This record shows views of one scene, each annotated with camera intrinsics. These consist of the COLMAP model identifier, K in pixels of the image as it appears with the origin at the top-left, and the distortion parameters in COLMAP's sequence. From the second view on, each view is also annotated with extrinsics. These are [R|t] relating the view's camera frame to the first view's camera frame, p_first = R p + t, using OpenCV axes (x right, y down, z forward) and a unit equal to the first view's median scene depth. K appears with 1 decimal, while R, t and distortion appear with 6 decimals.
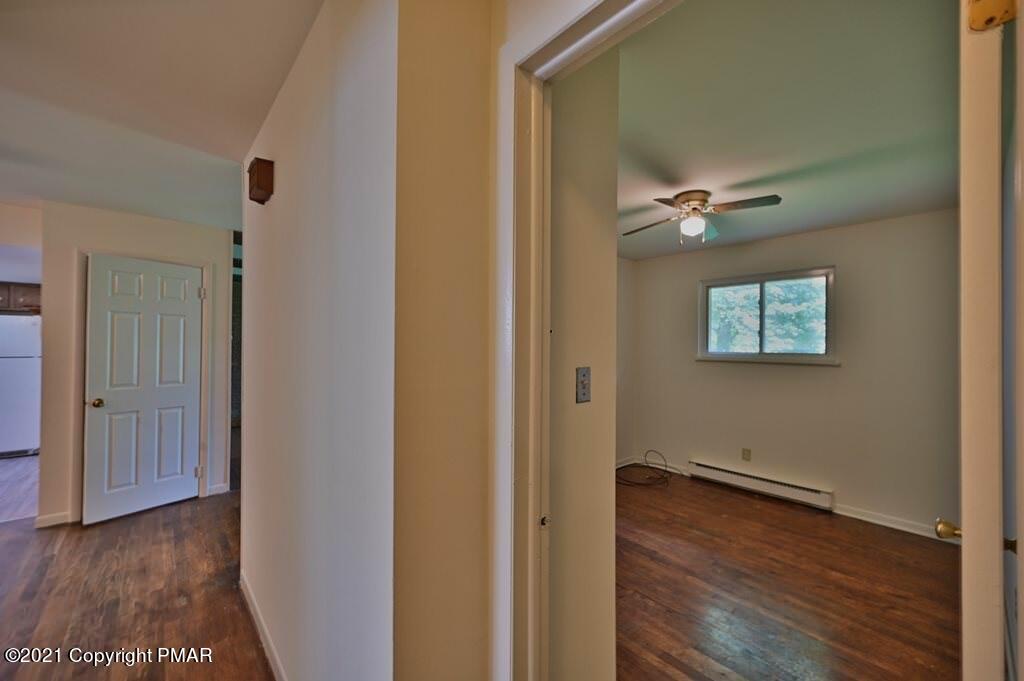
lens RADIAL K [[403.2, 0, 514.9], [0, 403.2, 340.8], [0, 0, 1]] dist [-0.000921, -0.000075]
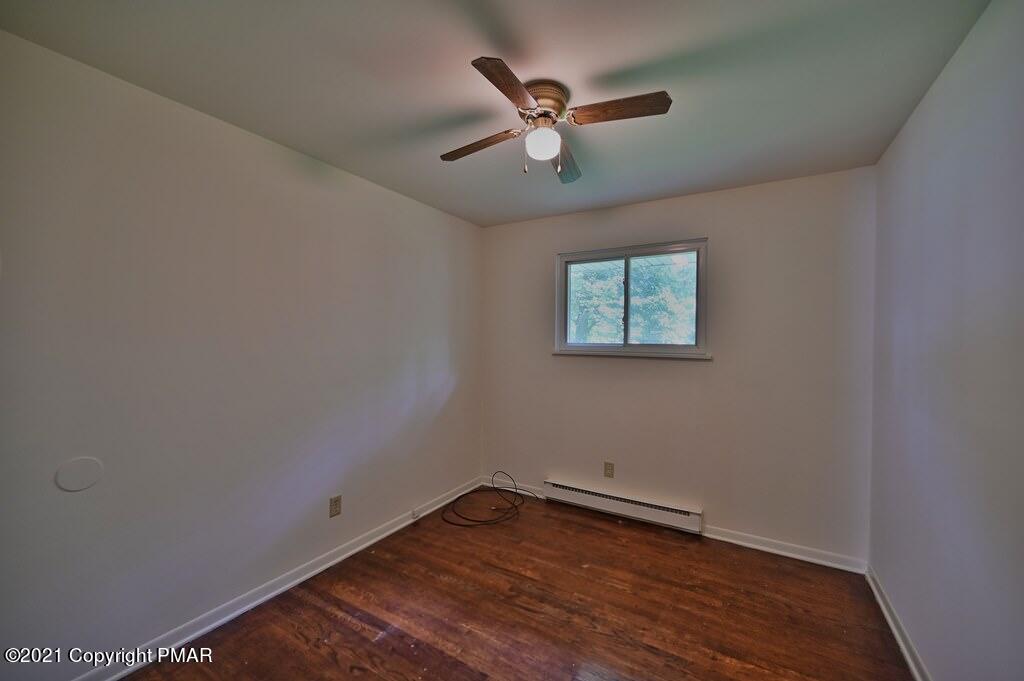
lens RADIAL K [[403.2, 0, 514.9], [0, 403.2, 340.8], [0, 0, 1]] dist [-0.000921, -0.000075]
pose [[0.950611, -0.005384, 0.310338, 0.160065], [-0.001395, 0.999765, 0.021618, 0.005628], [-0.310382, -0.020983, 0.950380, 0.325663]]
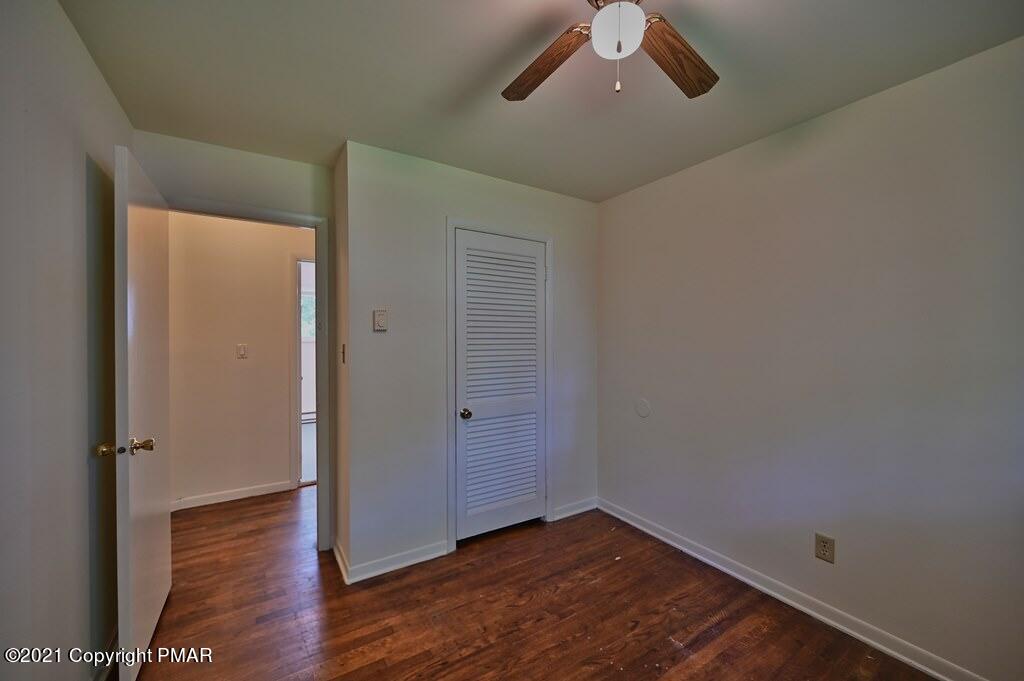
lens RADIAL K [[403.2, 0, 514.9], [0, 403.2, 340.8], [0, 0, 1]] dist [-0.000921, -0.000075]
pose [[-0.149614, 0.001260, -0.988744, 0.684294], [0.006866, 0.999976, 0.000235, 0.024721], [0.988721, -0.006754, -0.149619, 0.754351]]
